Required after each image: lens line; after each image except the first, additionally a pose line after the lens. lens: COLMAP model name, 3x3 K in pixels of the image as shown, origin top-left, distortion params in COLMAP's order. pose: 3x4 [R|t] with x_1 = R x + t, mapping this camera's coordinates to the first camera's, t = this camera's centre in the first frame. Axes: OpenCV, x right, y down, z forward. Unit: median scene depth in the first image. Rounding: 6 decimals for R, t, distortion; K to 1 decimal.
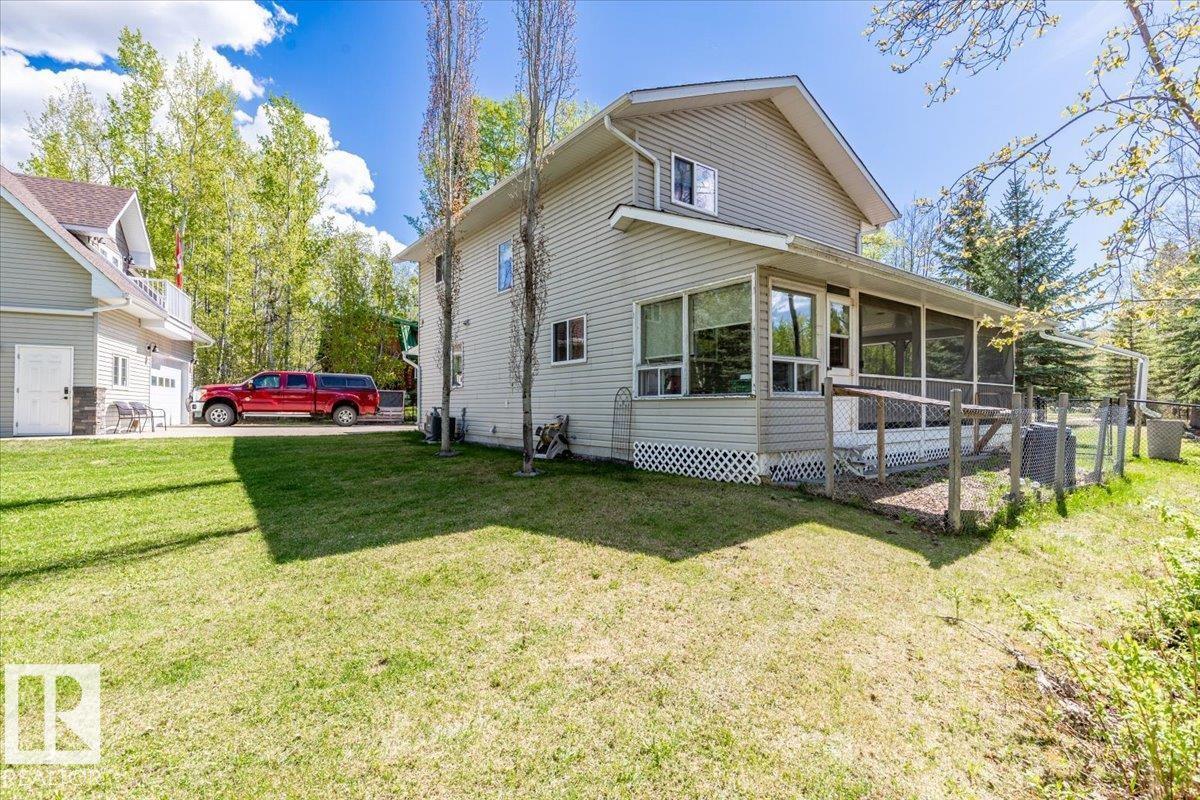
lens RADIAL K [[559.6, 0, 601.6], [0, 559.6, 405.1], [0, 0, 1]] dist [-0.002152, -0.000390]
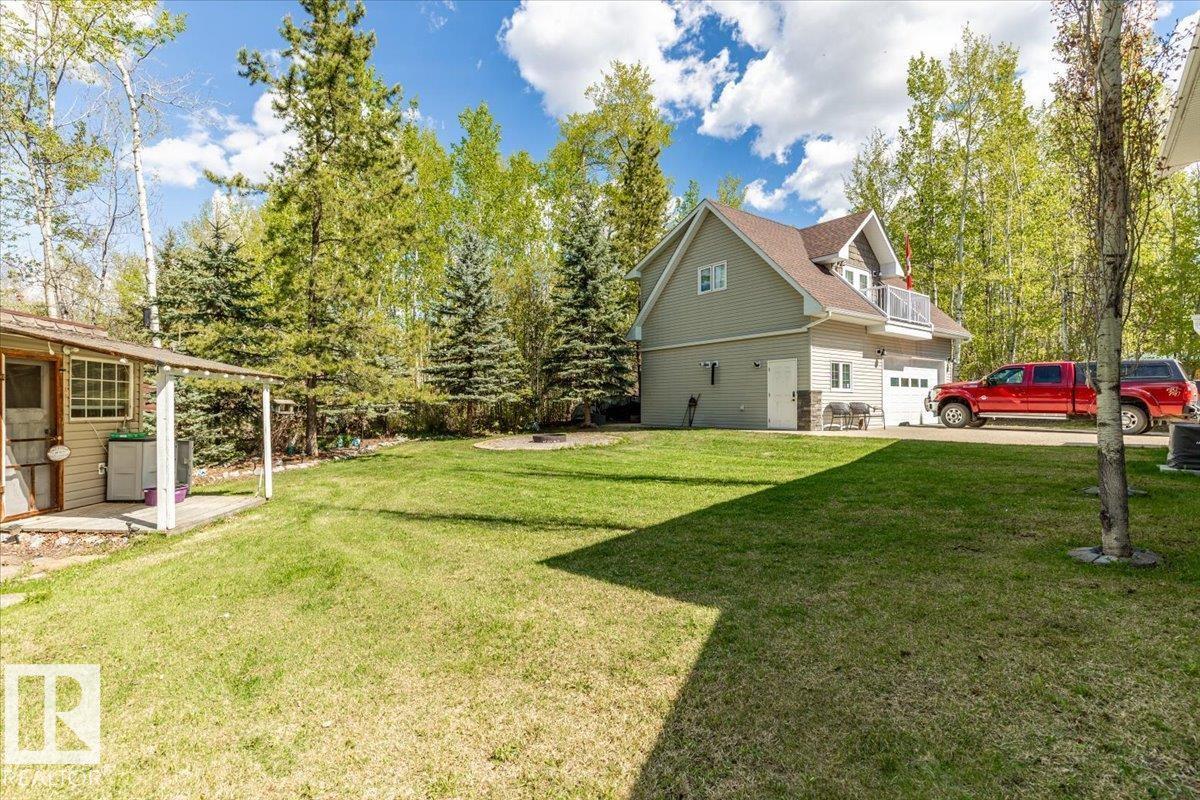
lens RADIAL K [[559.6, 0, 602.0], [0, 559.6, 404.4], [0, 0, 1]] dist [-0.002152, -0.000390]
pose [[0.164636, -0.006686, -0.986332, 0.168556], [0.007542, 0.999956, -0.005519, 0.000175], [0.986326, -0.006530, 0.164679, 0.321701]]
